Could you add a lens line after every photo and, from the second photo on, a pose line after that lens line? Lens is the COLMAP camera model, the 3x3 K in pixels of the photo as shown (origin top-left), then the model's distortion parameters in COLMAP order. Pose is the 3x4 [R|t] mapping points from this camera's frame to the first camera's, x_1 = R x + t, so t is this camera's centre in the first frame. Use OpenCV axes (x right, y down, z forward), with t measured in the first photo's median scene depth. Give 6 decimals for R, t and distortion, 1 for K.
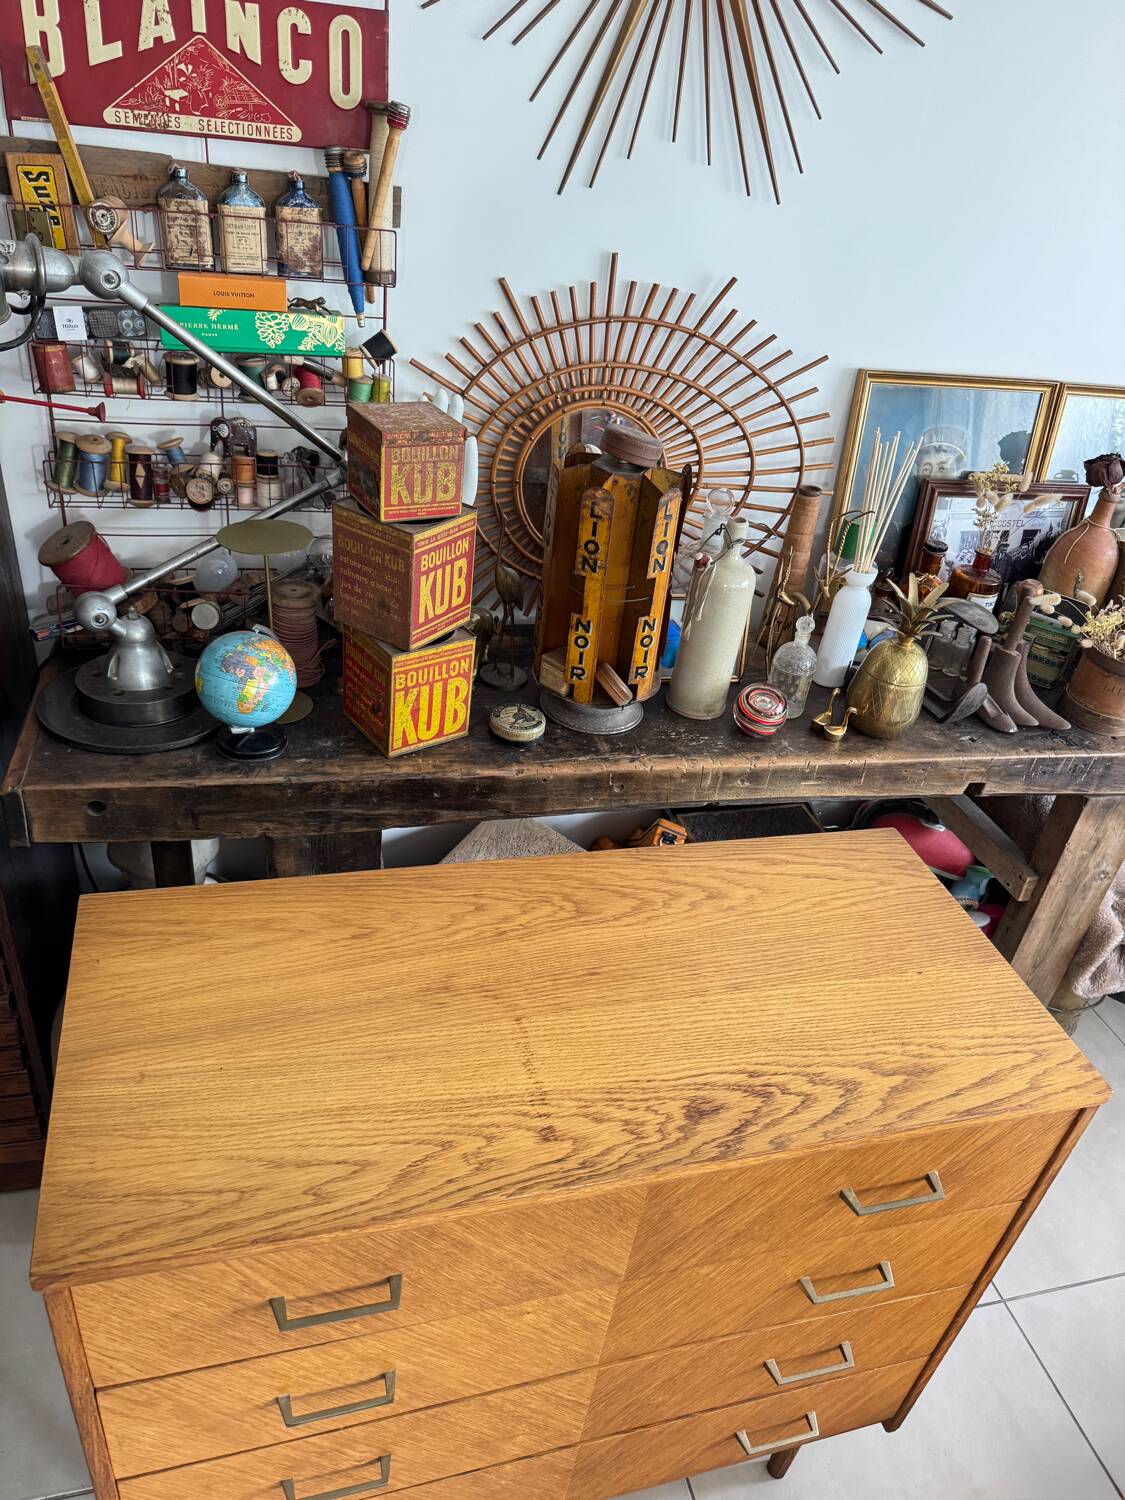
lens RADIAL K [[1075.1, 0, 569.3], [0, 1075.1, 763.3], [0, 0, 1]] dist [0.039036, -0.050522]
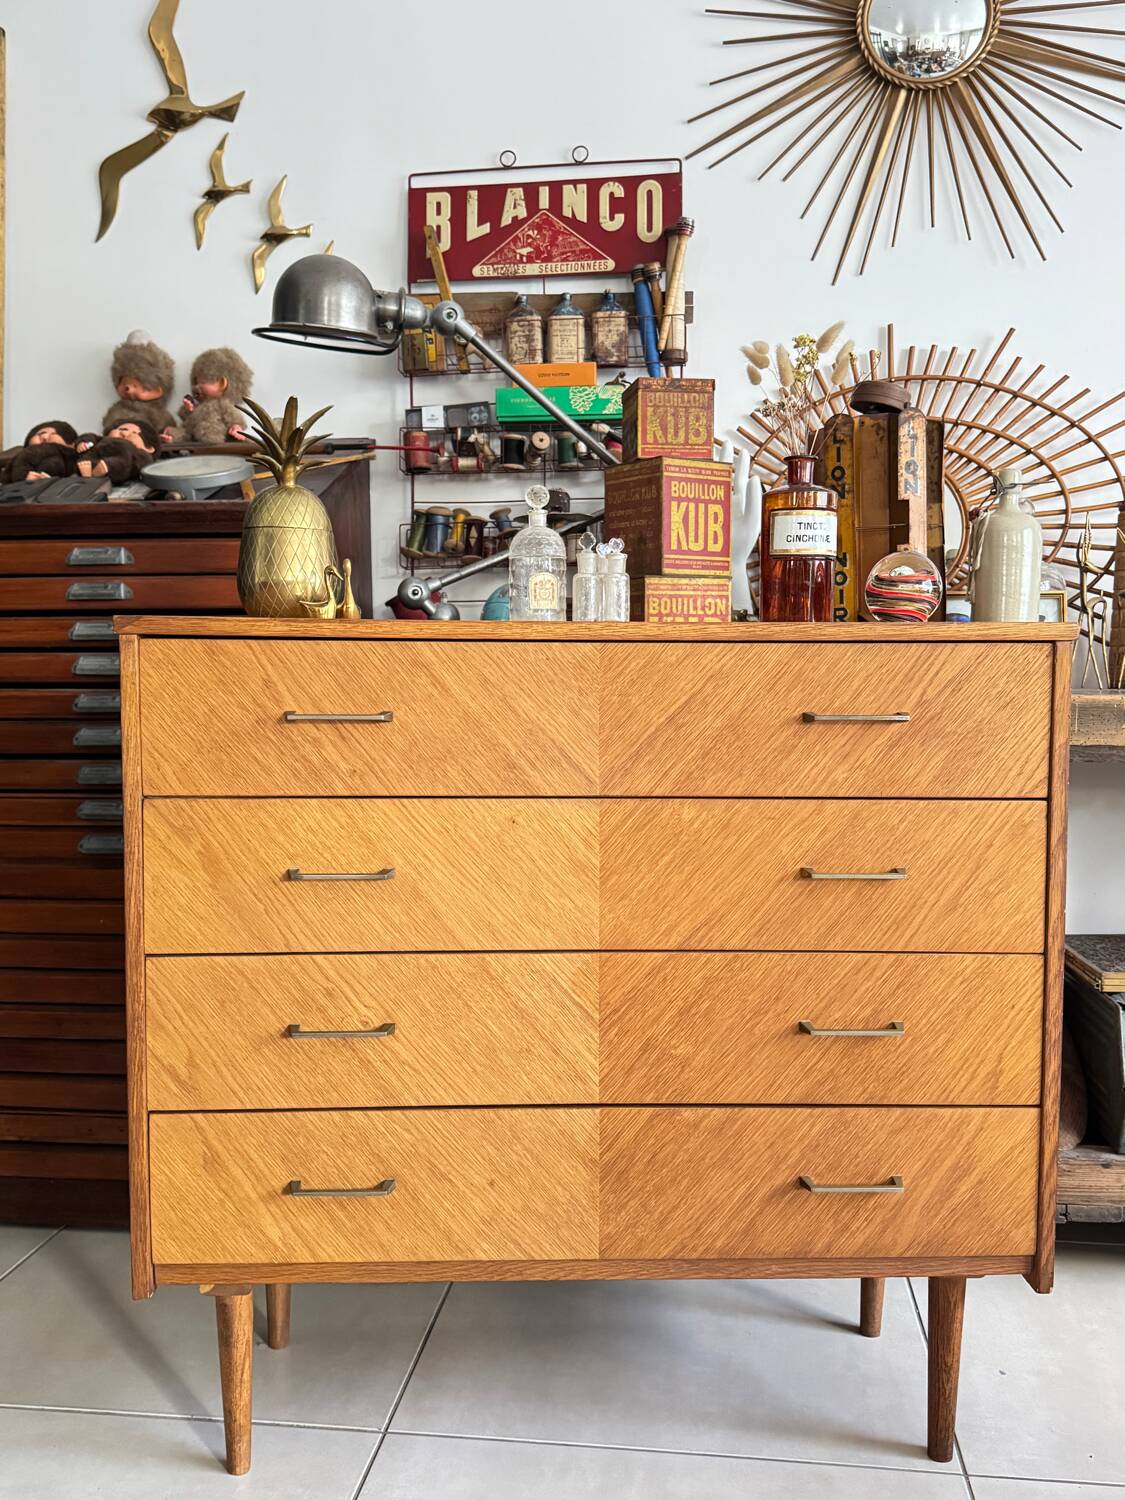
lens RADIAL K [[1324.9, 0, 562.5], [0, 1324.9, 755.6], [0, 0, 1]] dist [0.145223, -0.303343]
pose [[0.922324, -0.093416, -0.374956, 0.228999], [-0.110483, 0.866082, -0.487540, 0.679638], [0.370287, 0.491096, 0.788487, 0.012092]]
